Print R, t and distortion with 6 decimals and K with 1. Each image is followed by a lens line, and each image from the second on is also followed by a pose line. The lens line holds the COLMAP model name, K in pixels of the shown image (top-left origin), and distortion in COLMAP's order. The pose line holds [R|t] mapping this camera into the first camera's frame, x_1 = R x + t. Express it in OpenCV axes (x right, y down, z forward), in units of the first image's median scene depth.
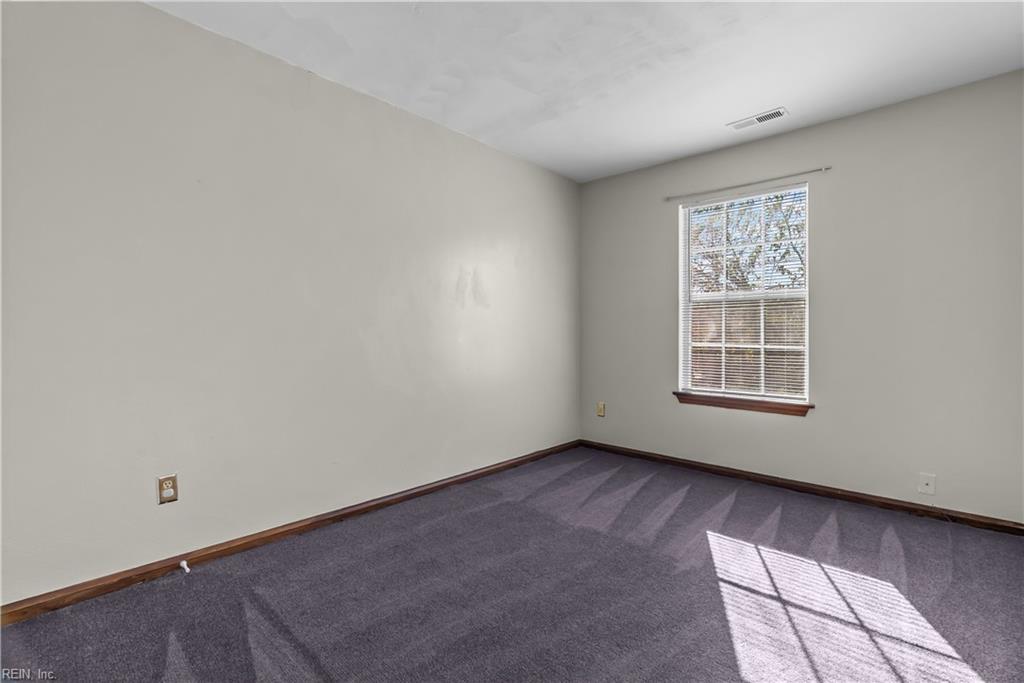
lens RADIAL K [[462.3, 0, 512.3], [0, 462.3, 328.1], [0, 0, 1]] dist [-0.002803, -0.000207]
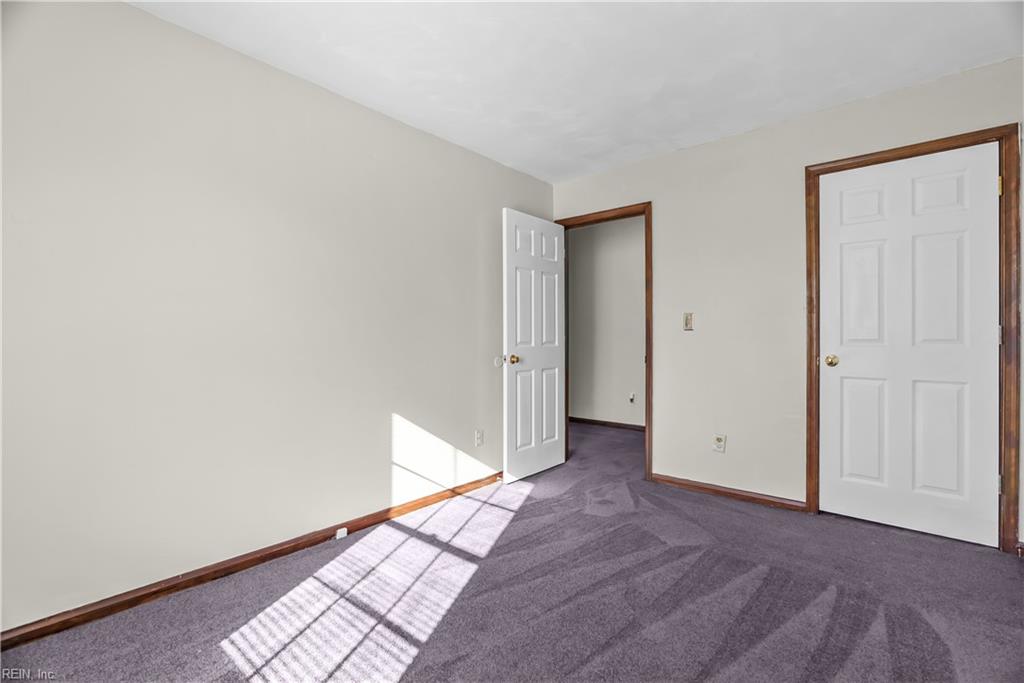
lens RADIAL K [[458.9, 0, 516.5], [0, 458.9, 338.3], [0, 0, 1]] dist [-0.001119, 0.000141]
pose [[-0.999158, 0.000716, -0.041019, 0.243333], [0.001079, 0.999960, -0.008825, 0.007925], [0.041011, -0.008862, -0.999119, 1.418320]]
